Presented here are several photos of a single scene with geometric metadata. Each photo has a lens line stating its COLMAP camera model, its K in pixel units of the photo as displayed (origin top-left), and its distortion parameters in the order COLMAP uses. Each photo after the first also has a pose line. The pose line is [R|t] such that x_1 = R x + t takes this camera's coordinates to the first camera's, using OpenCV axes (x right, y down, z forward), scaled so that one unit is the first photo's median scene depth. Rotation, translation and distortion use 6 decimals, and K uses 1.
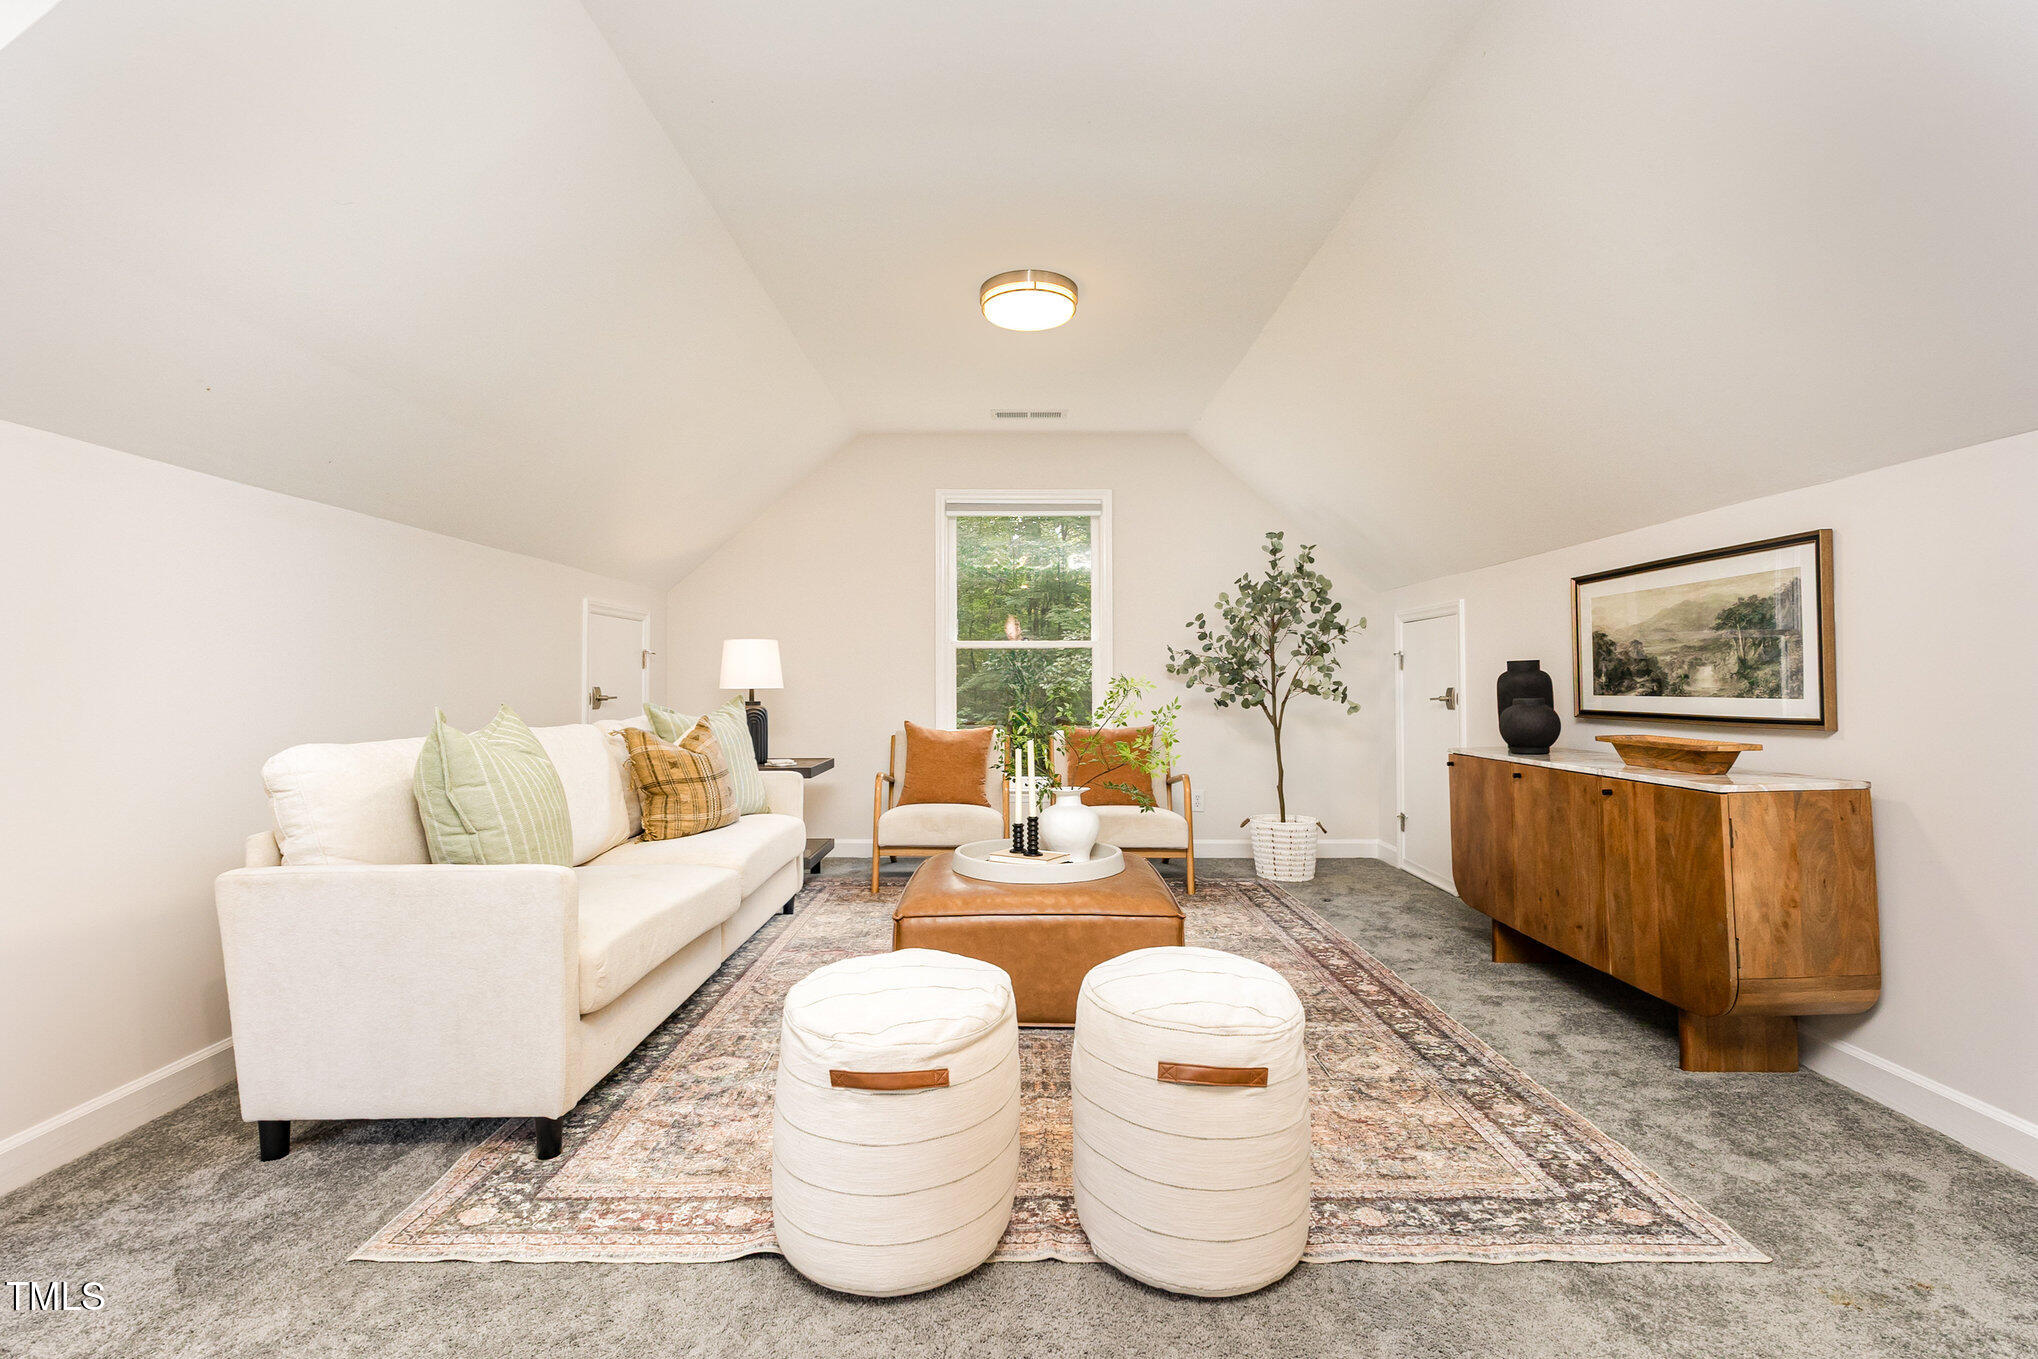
lens RADIAL K [[900.1, 0, 1019.0], [0, 900.1, 679.5], [0, 0, 1]] dist [-0.000222, 0.000237]
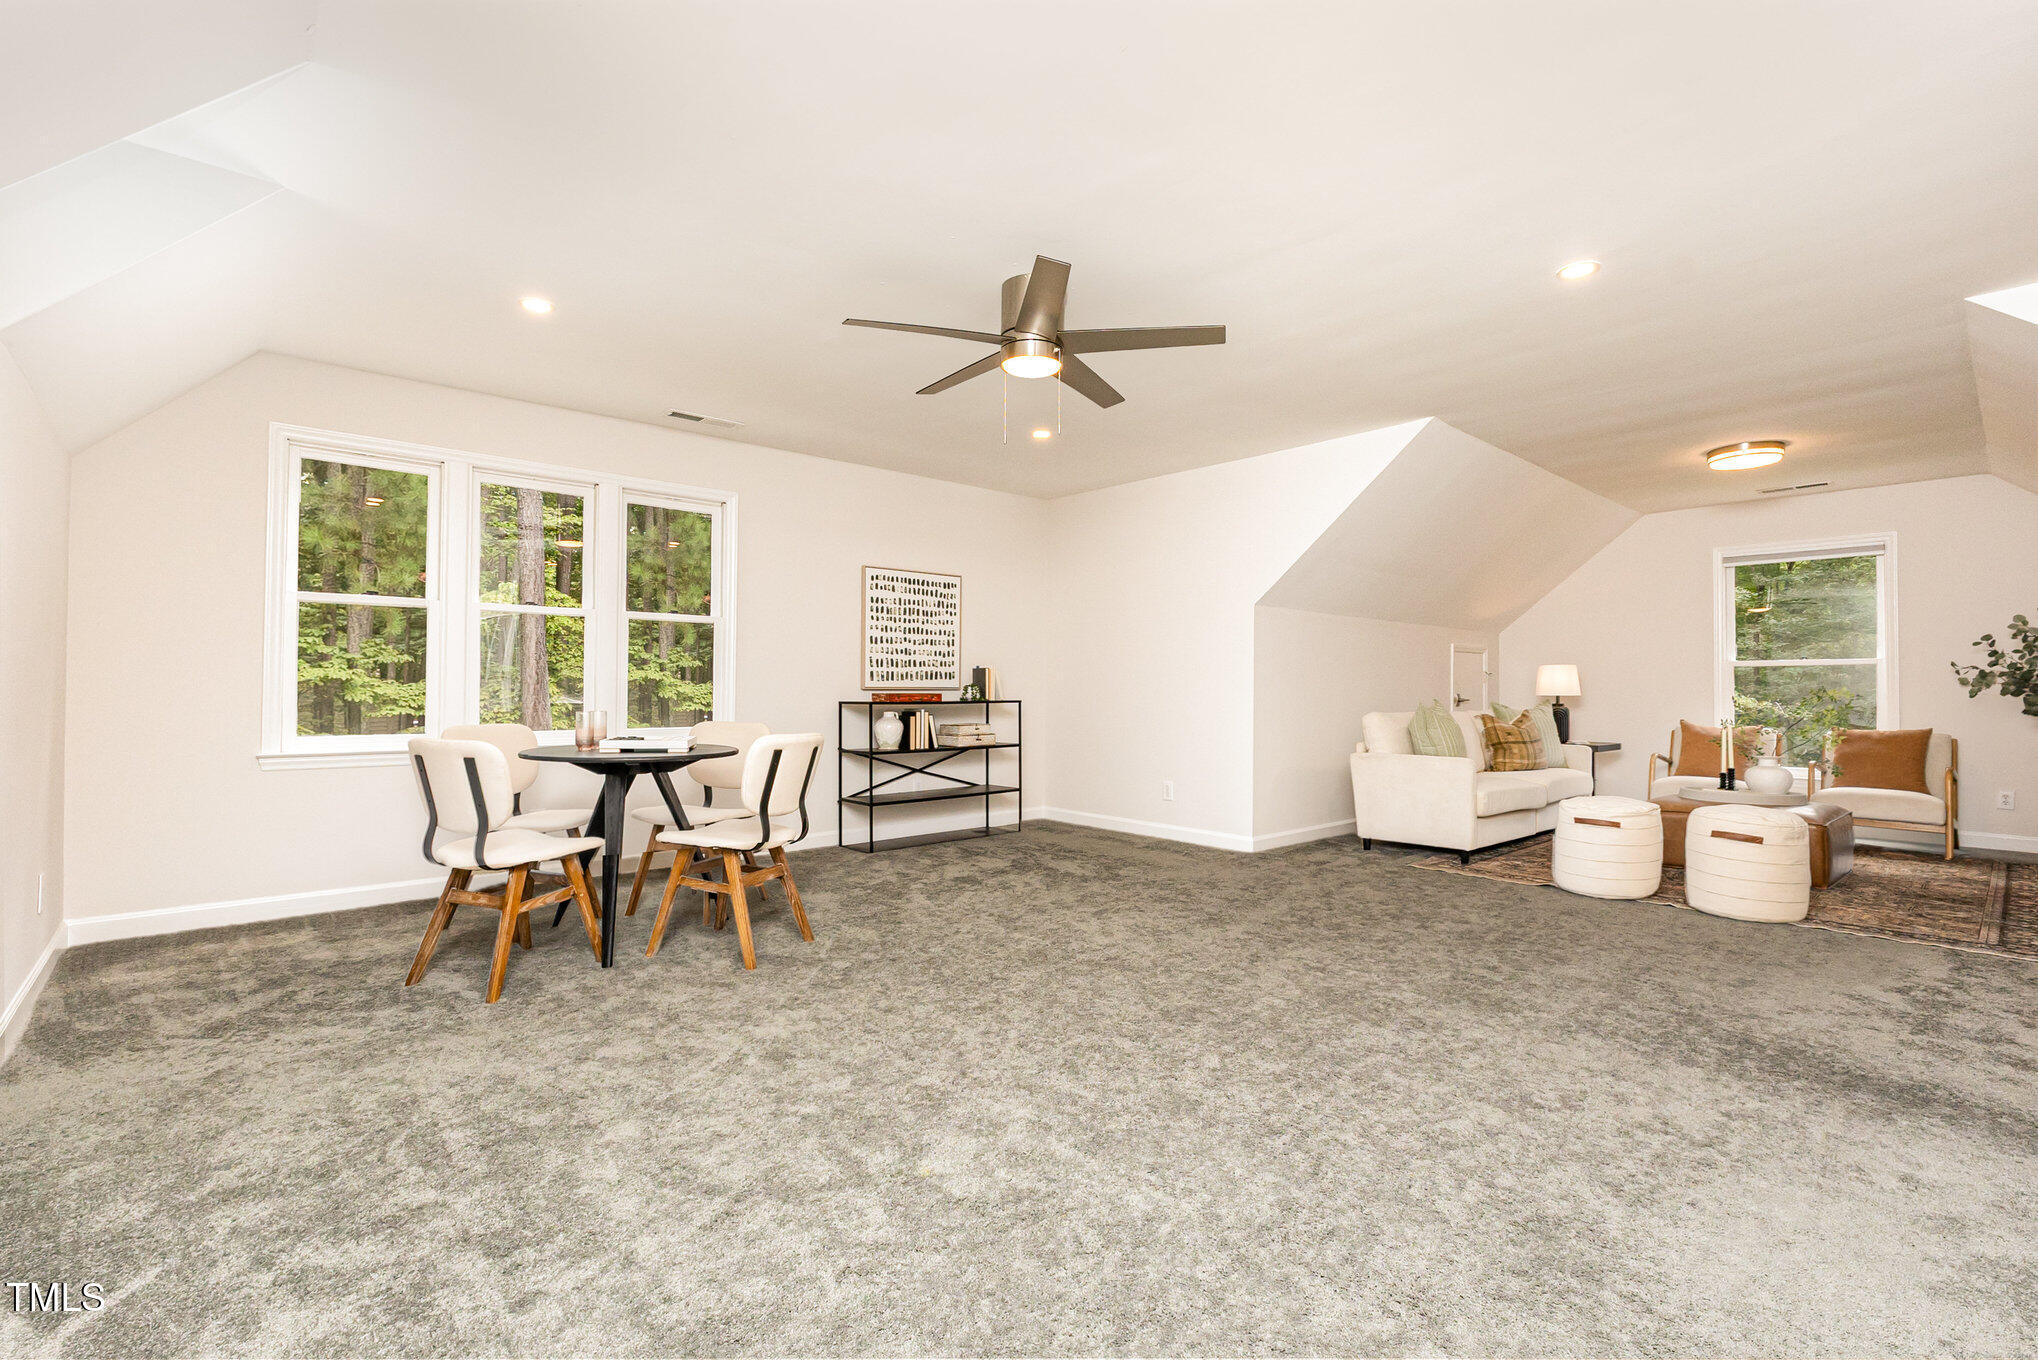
lens RADIAL K [[900.1, 0, 1019.0], [0, 900.1, 680.0], [0, 0, 1]] dist [-0.000222, 0.000237]
pose [[0.664552, -0.006210, -0.747216, 0.421954], [-0.004773, 0.999910, -0.012556, 0.011126], [0.747226, 0.011911, 0.664463, -1.251009]]
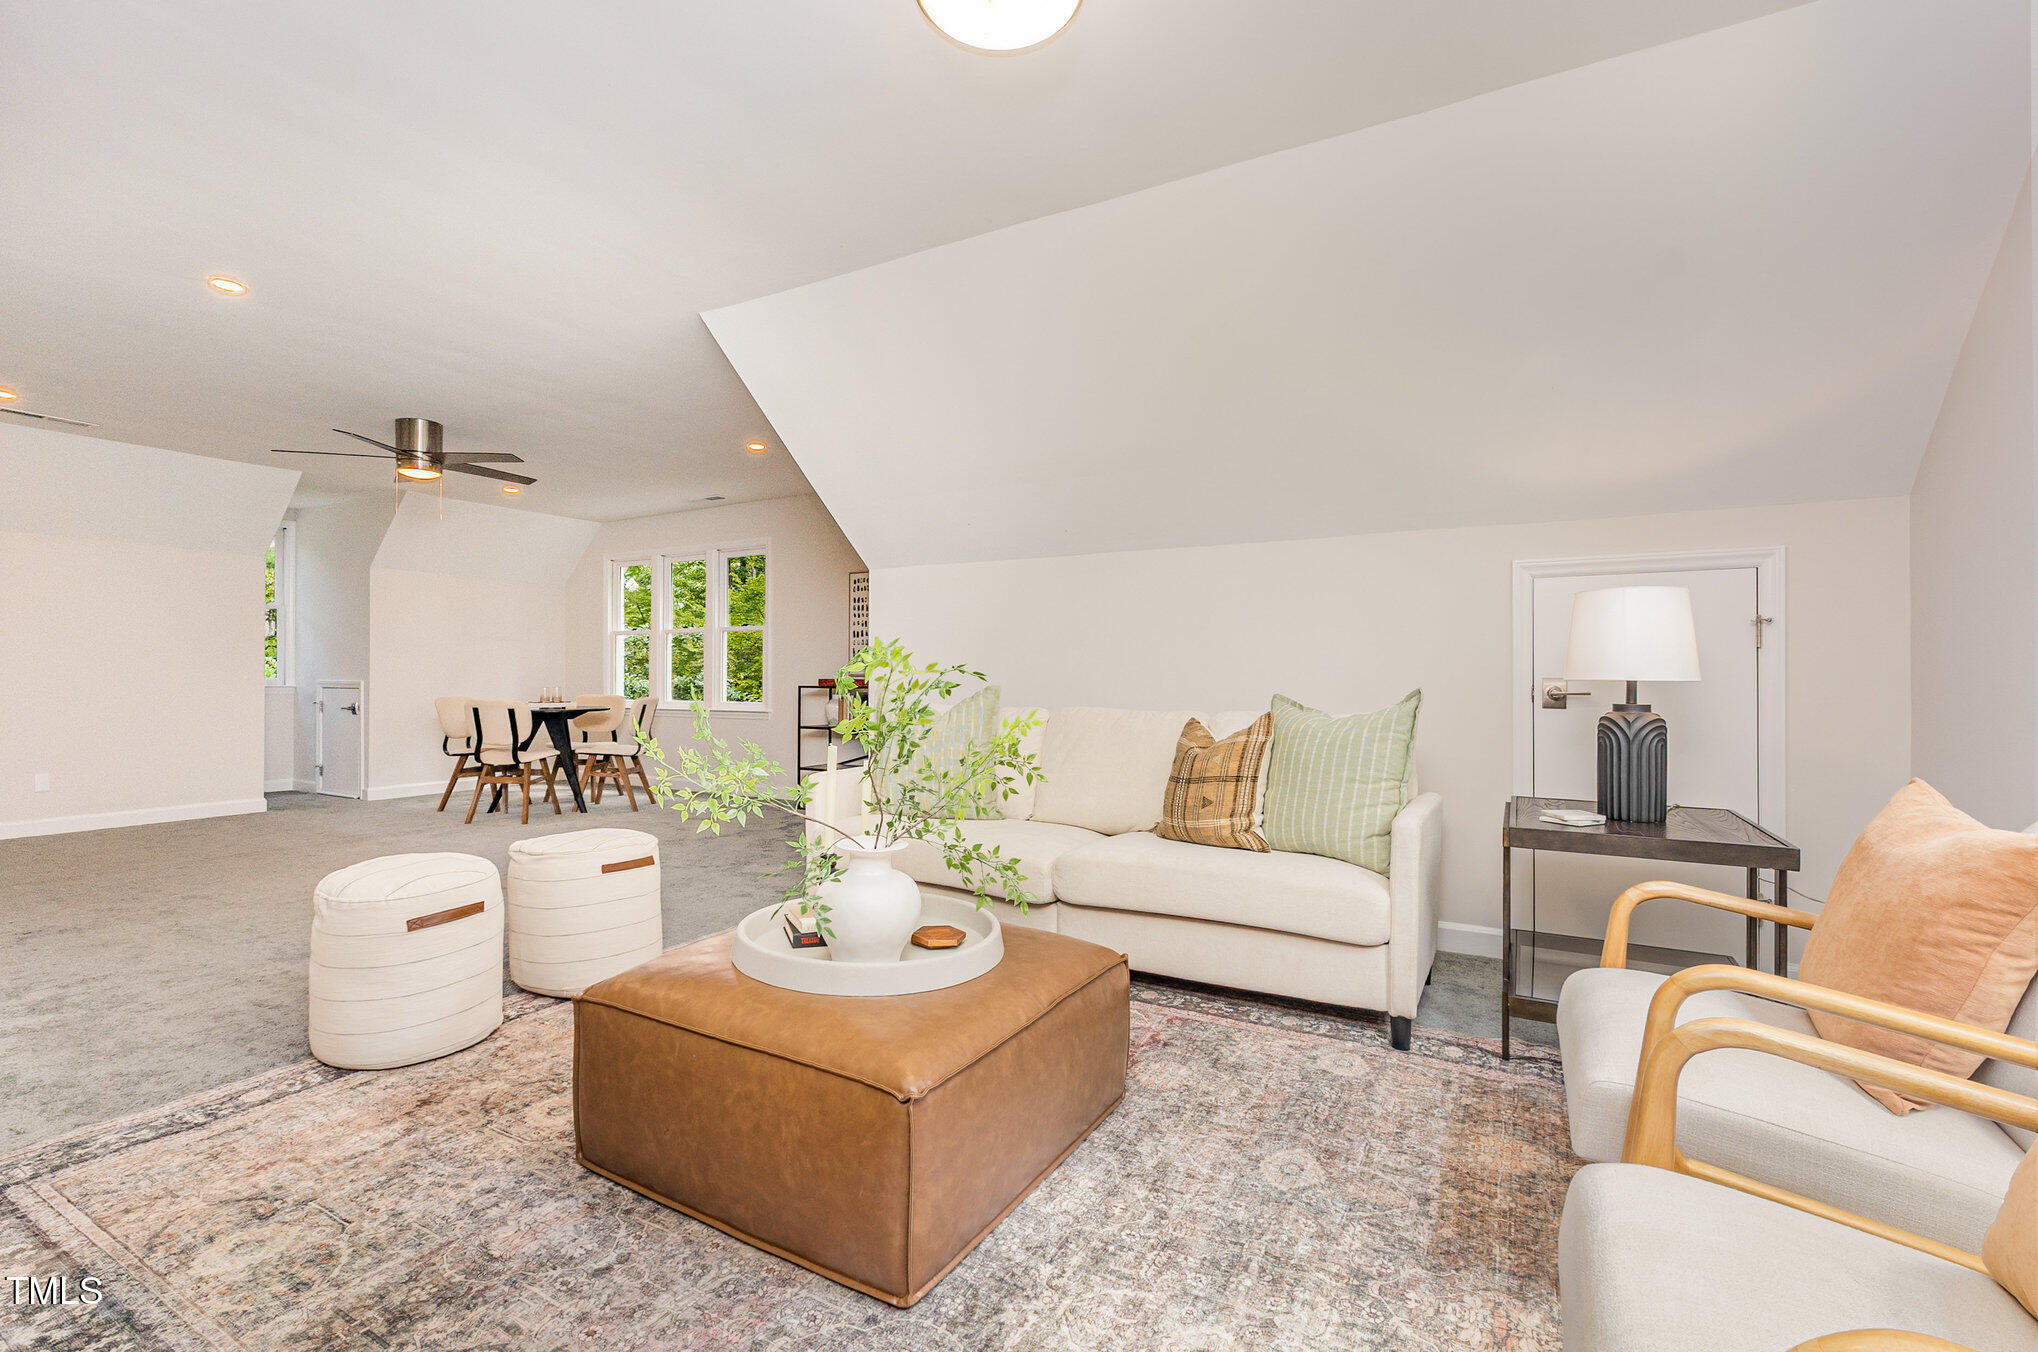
lens RADIAL K [[900.1, 0, 1019.0], [0, 900.1, 676.0], [0, 0, 1]] dist [-0.000222, 0.000237]
pose [[-0.490551, -0.000692, -0.871412, 0.585330], [0.001158, 0.999998, -0.001446, 0.013486], [0.871412, -0.001718, -0.490549, 1.546443]]
